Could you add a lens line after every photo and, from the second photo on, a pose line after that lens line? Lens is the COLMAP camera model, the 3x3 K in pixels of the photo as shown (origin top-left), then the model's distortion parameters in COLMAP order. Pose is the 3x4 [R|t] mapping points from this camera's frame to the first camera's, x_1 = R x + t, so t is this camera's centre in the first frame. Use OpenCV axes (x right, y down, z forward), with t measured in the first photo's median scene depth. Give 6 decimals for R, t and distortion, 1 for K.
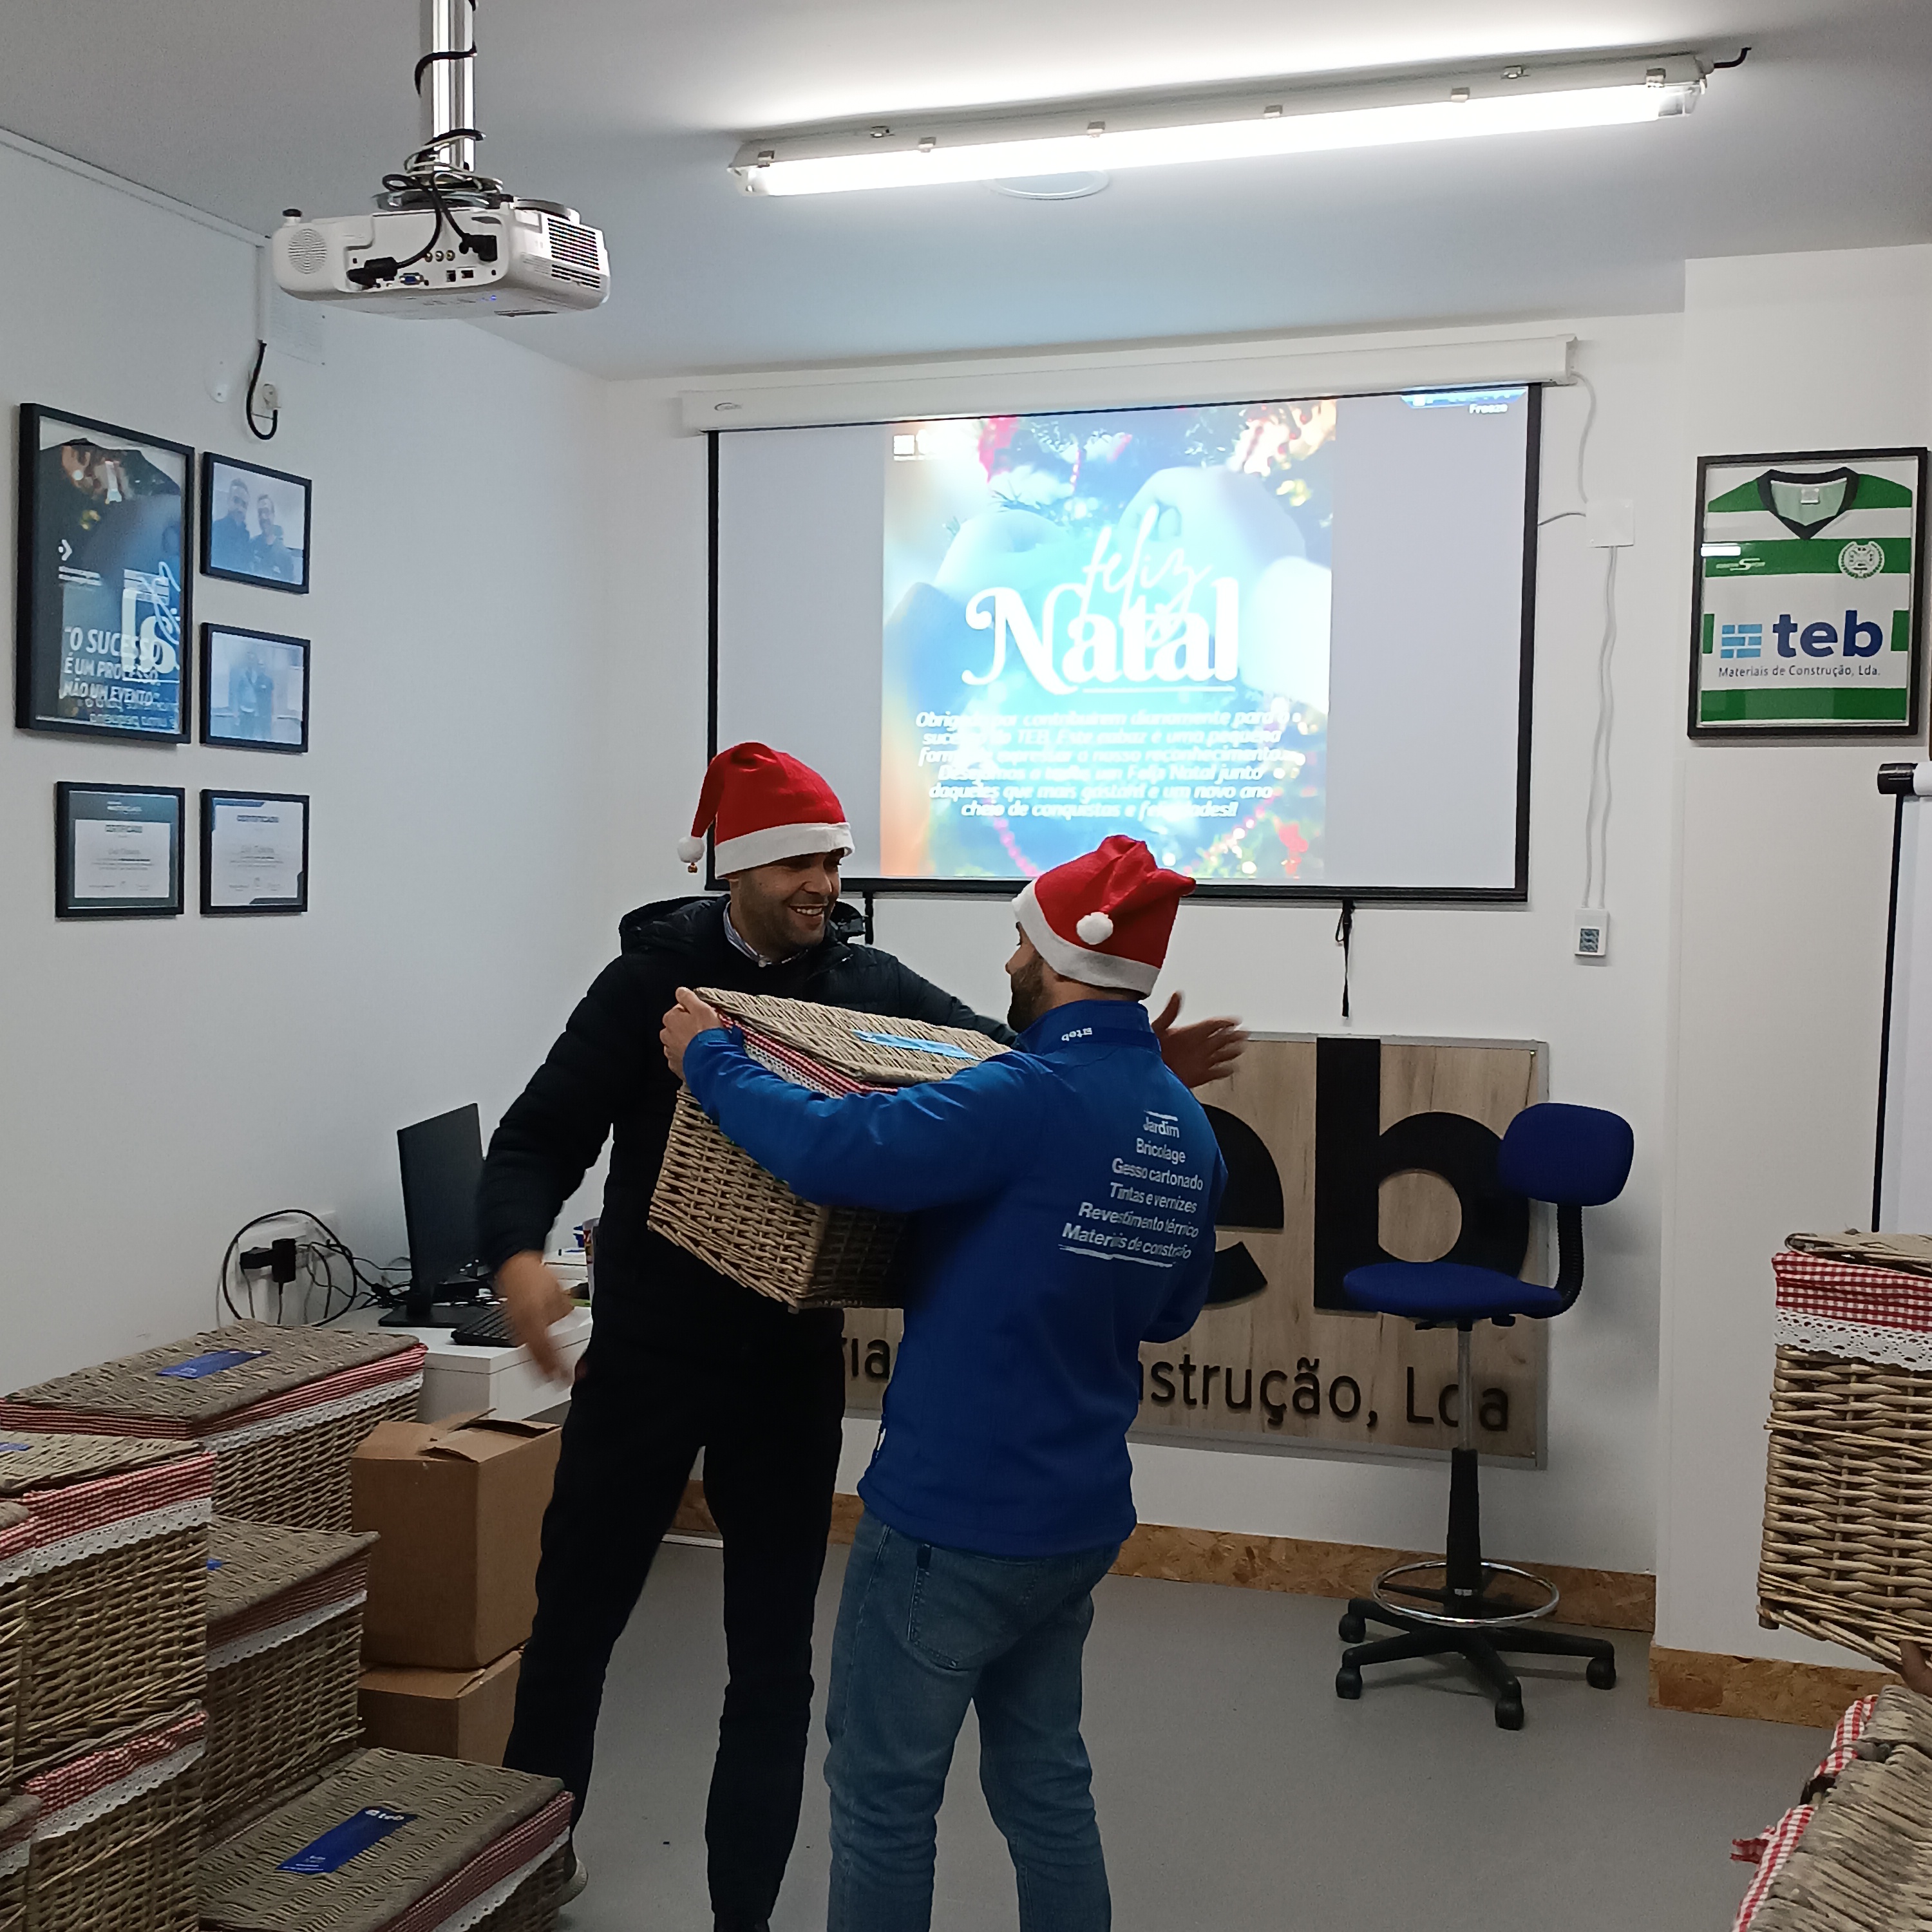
lens RADIAL K [[2404.9, 0, 941.0], [0, 2404.9, 969.7], [0, 0, 1]] dist [0.165430, -0.351884]
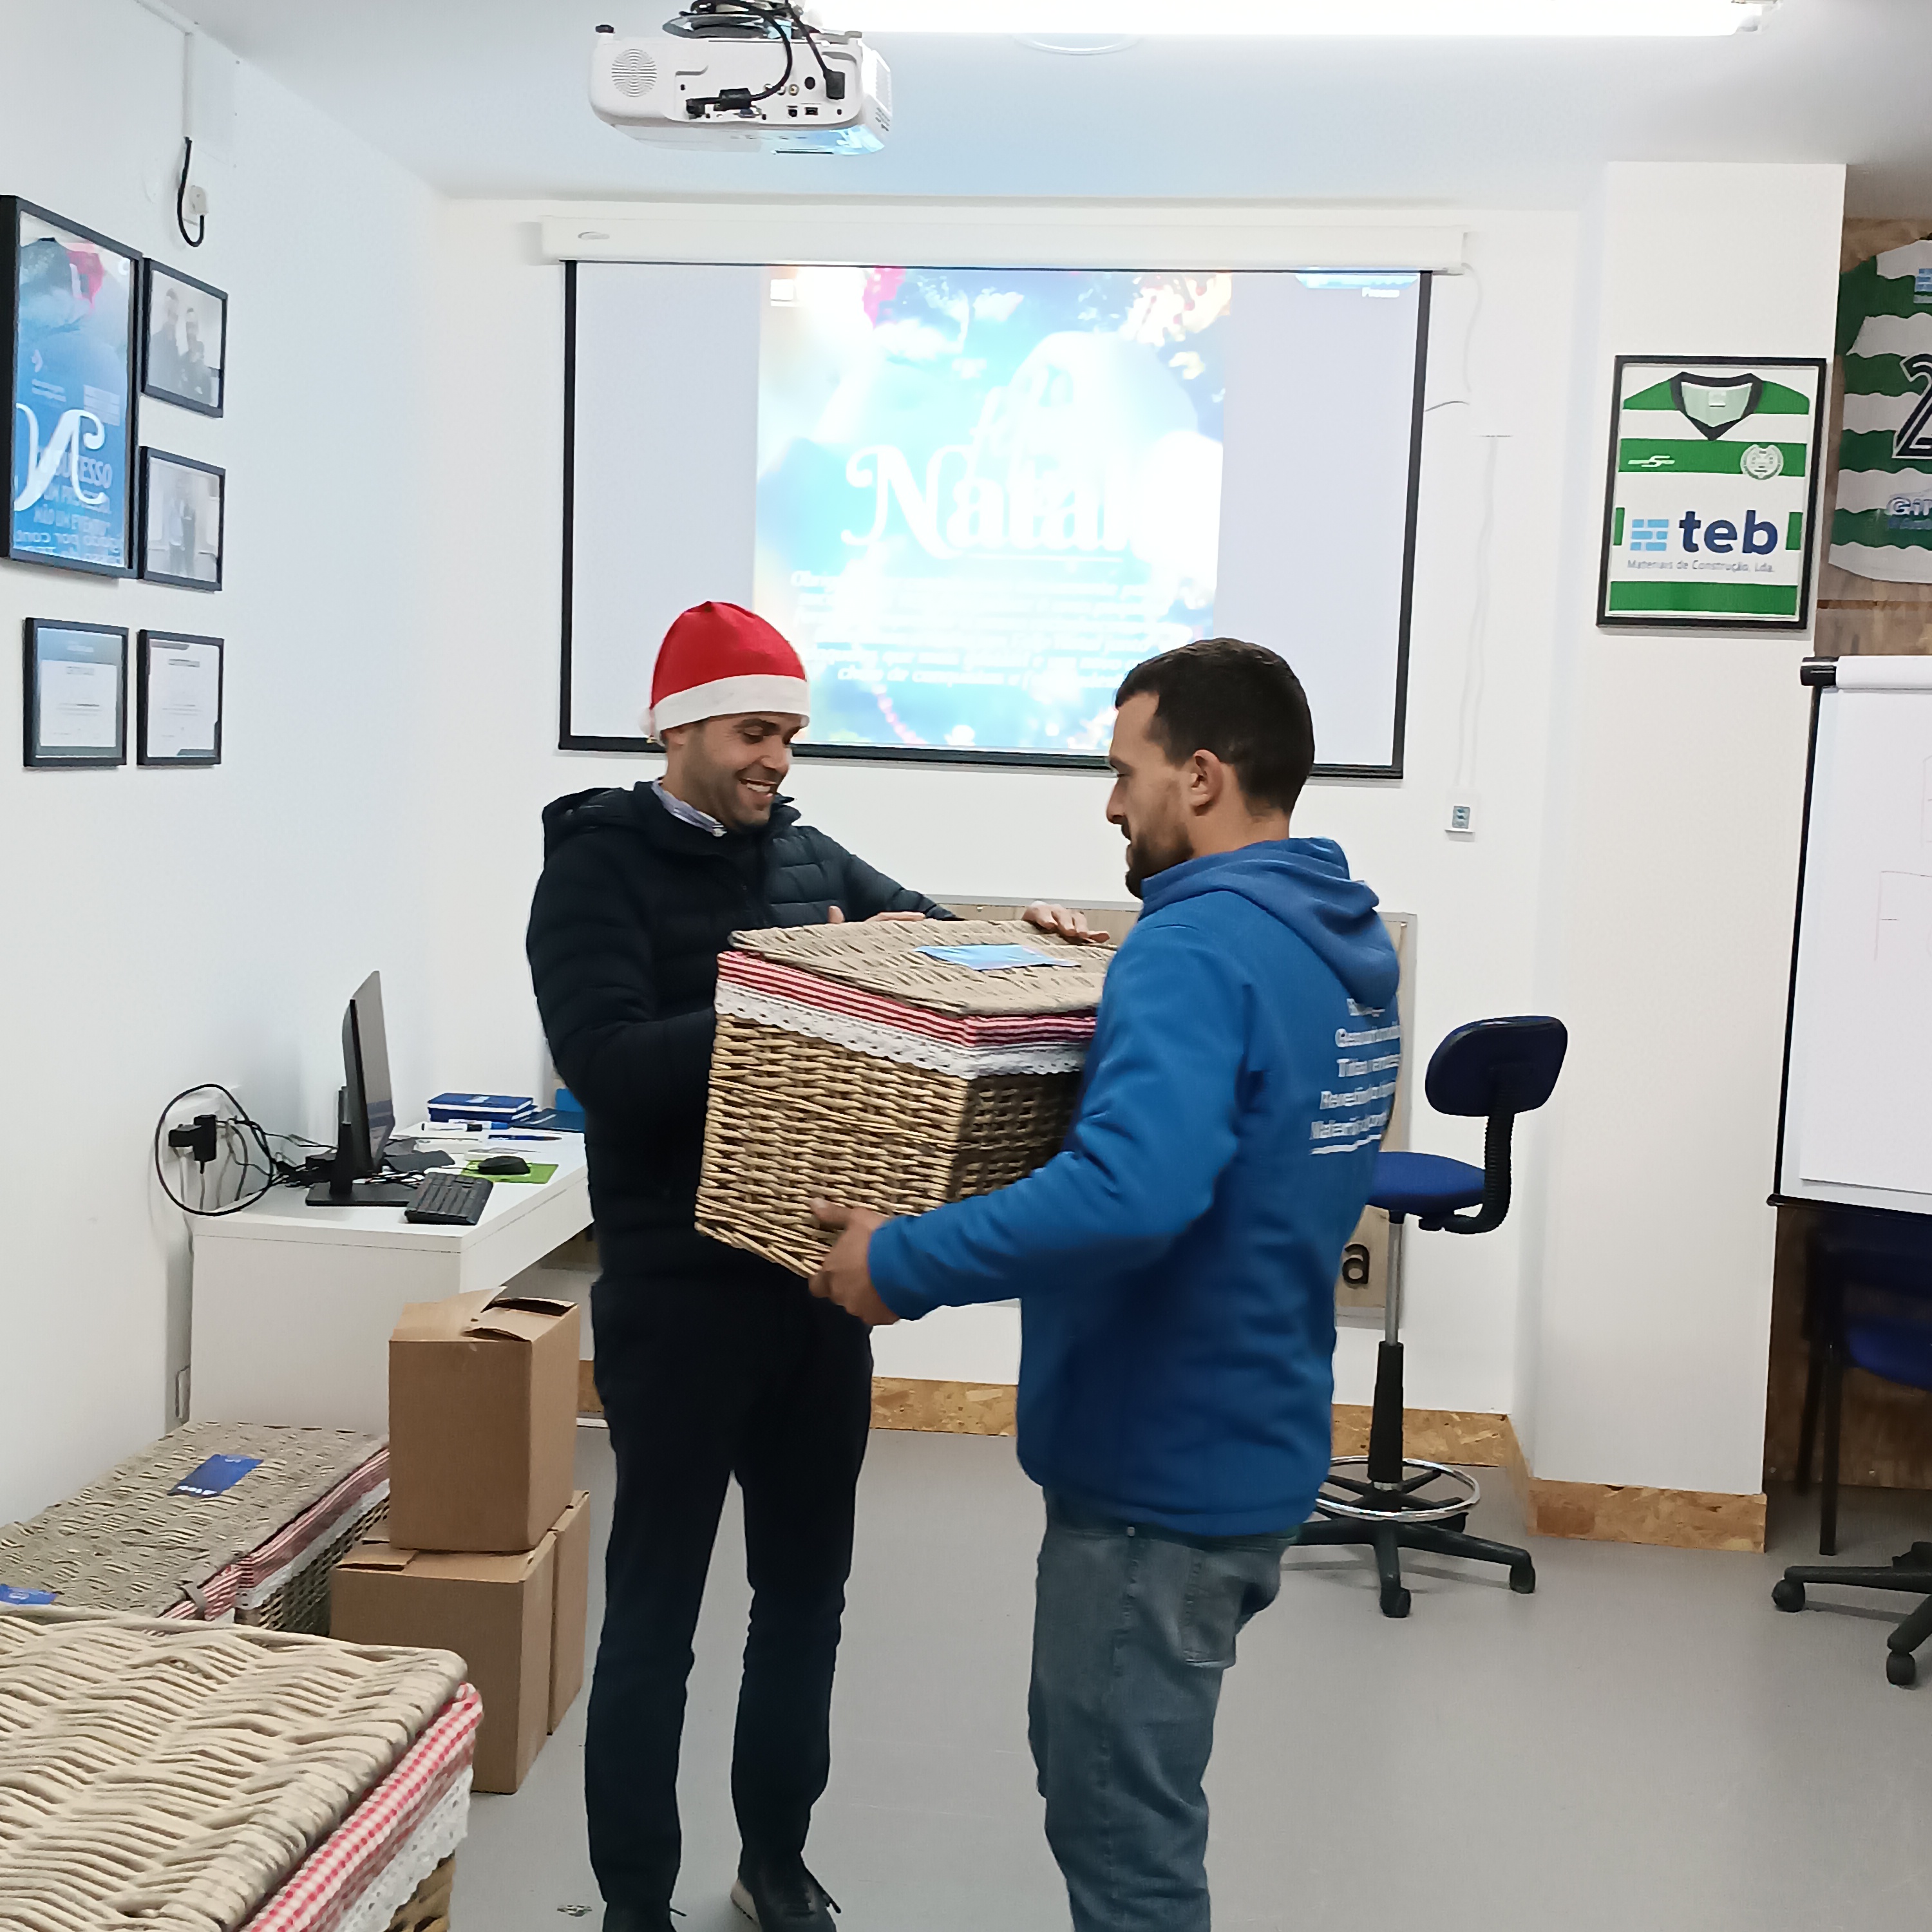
lens RADIAL K [[2454.7, 0, 953.4], [0, 2454.7, 969.1], [0, 0, 1]] dist [0.175430, -0.428742]
pose [[0.975766, 0.002080, 0.218806, -0.173100], [-0.014157, 0.998460, 0.053639, -0.000632], [-0.218357, -0.055436, 0.974293, 0.006735]]
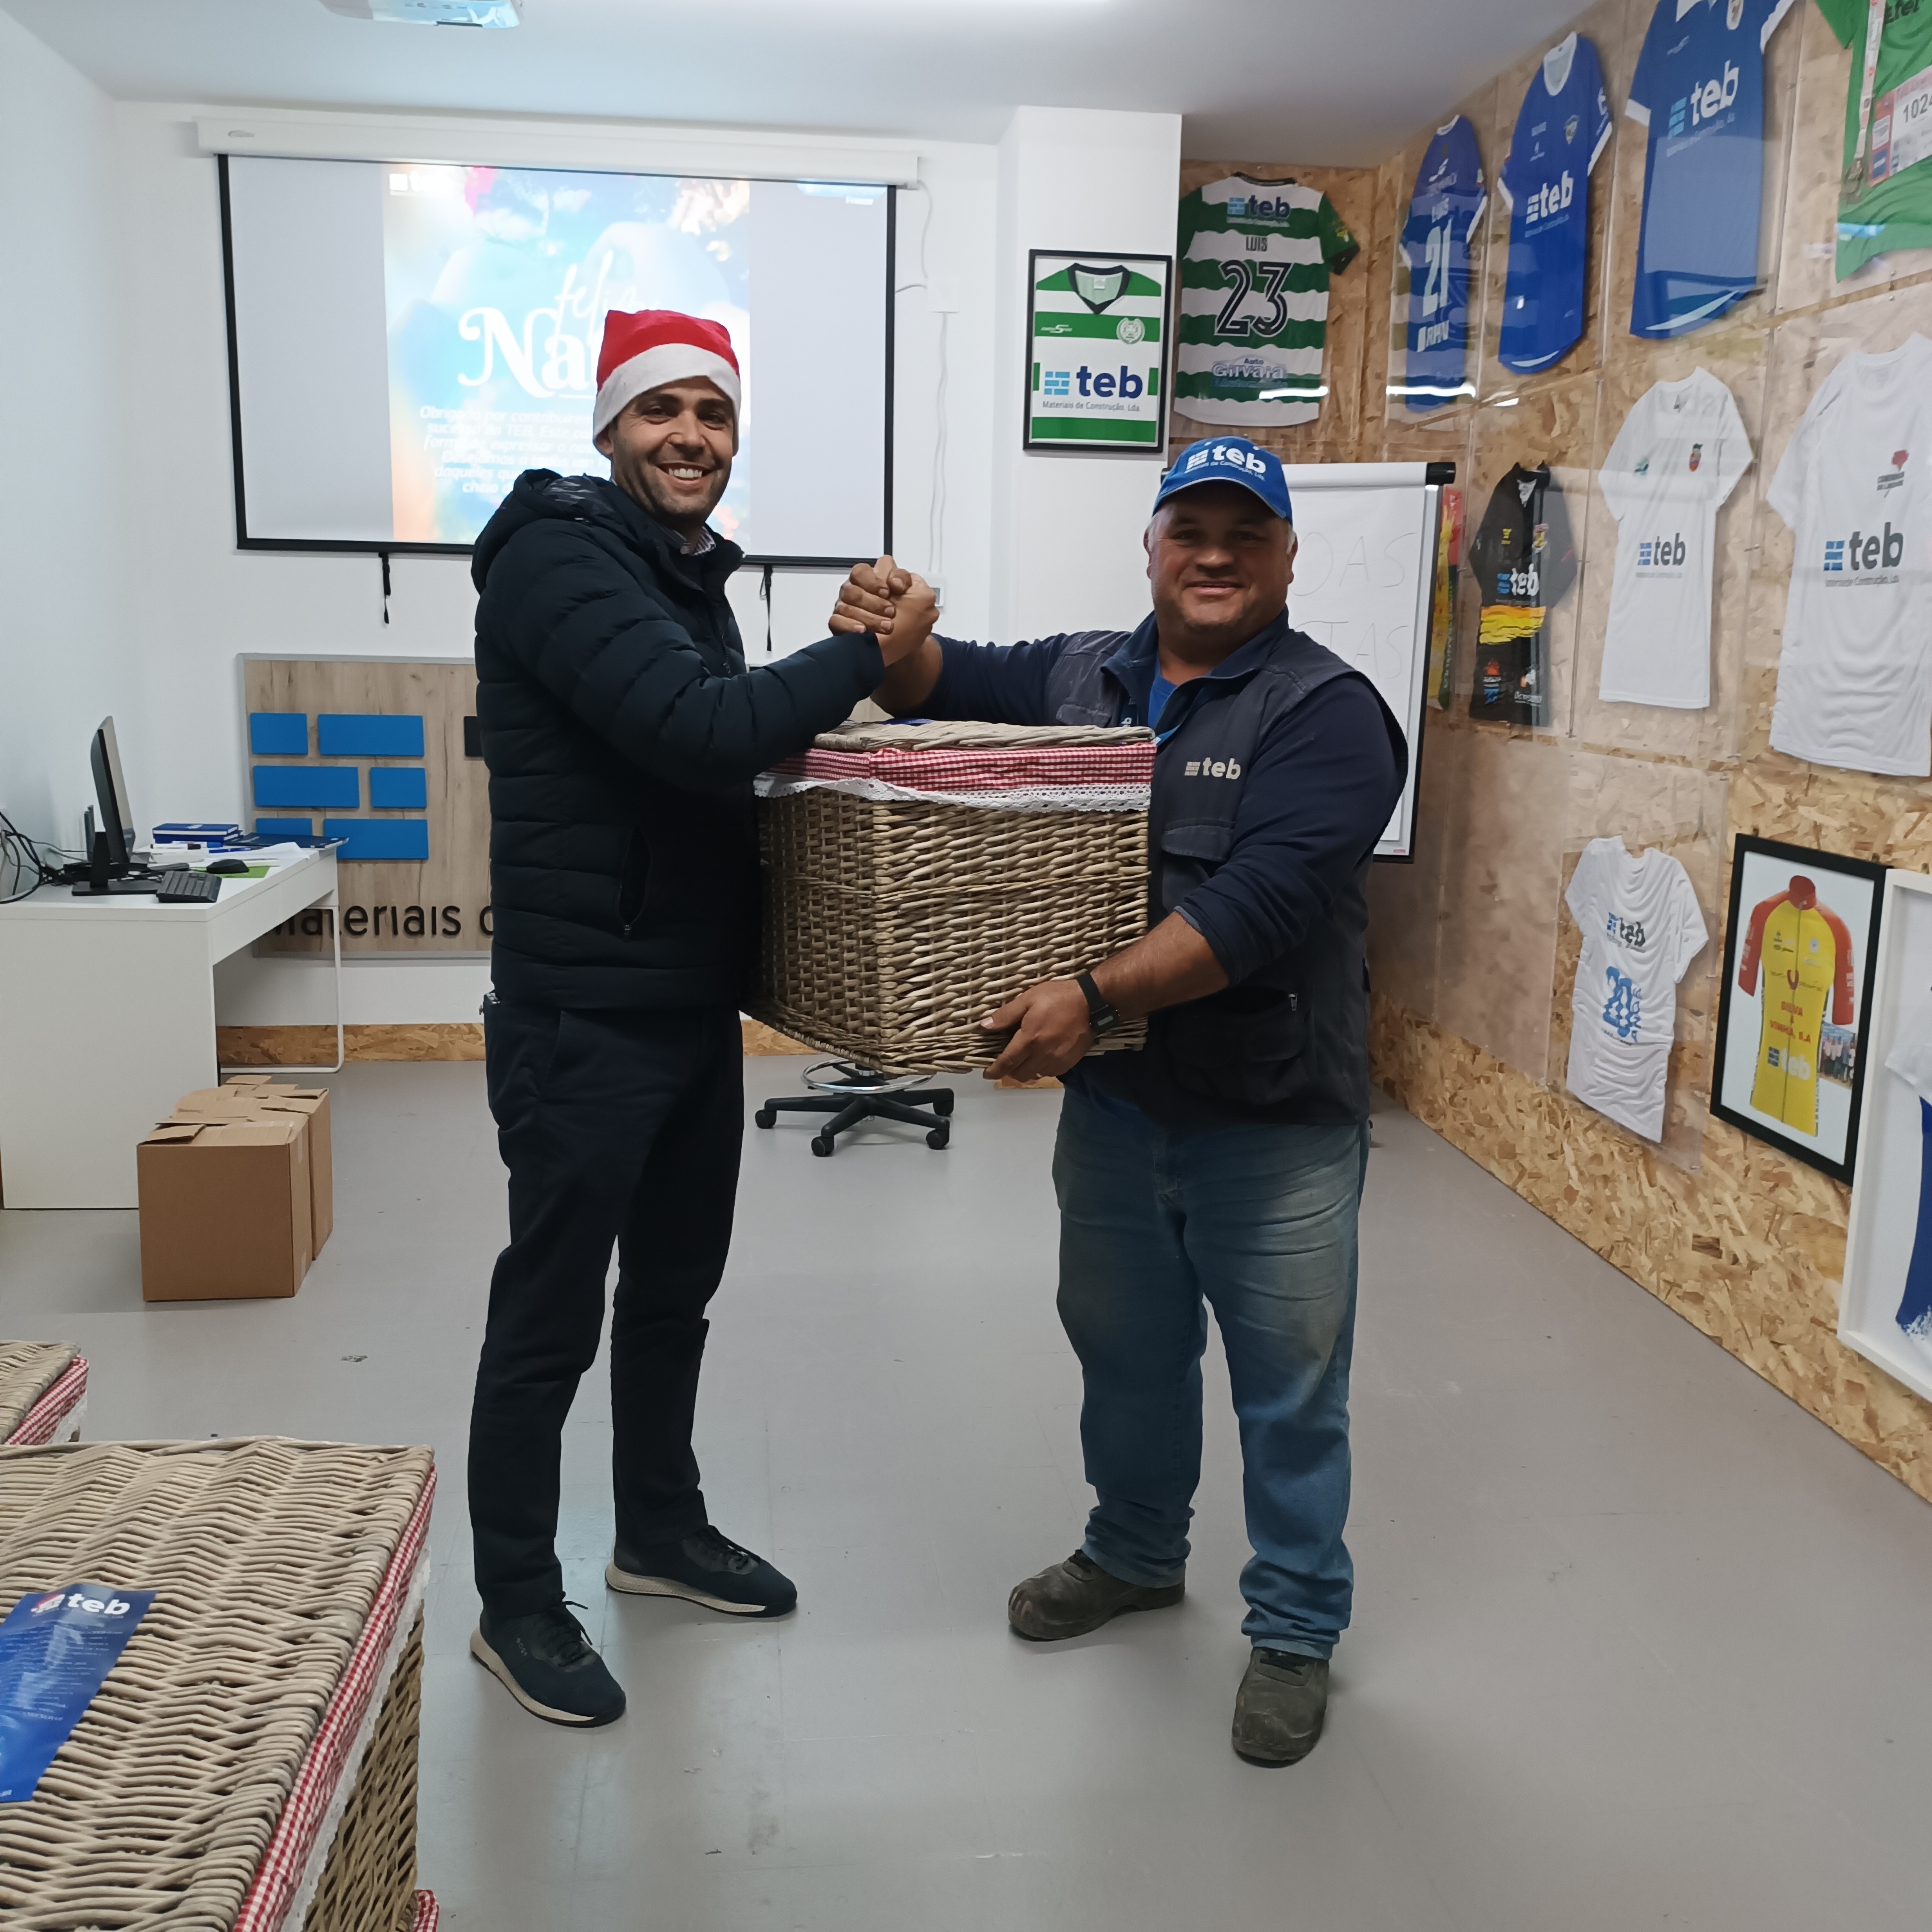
lens RADIAL K [[1826.1, 0, 957.1], [0, 1826.1, 970.1], [0, 0, 1]] dist [0.171842, -0.406498]
pose [[0.900081, -0.075307, 0.429165, -0.206507], [0.008921, 0.987930, 0.154647, 0.038236], [-0.435631, -0.135366, 0.889888, -0.023818]]
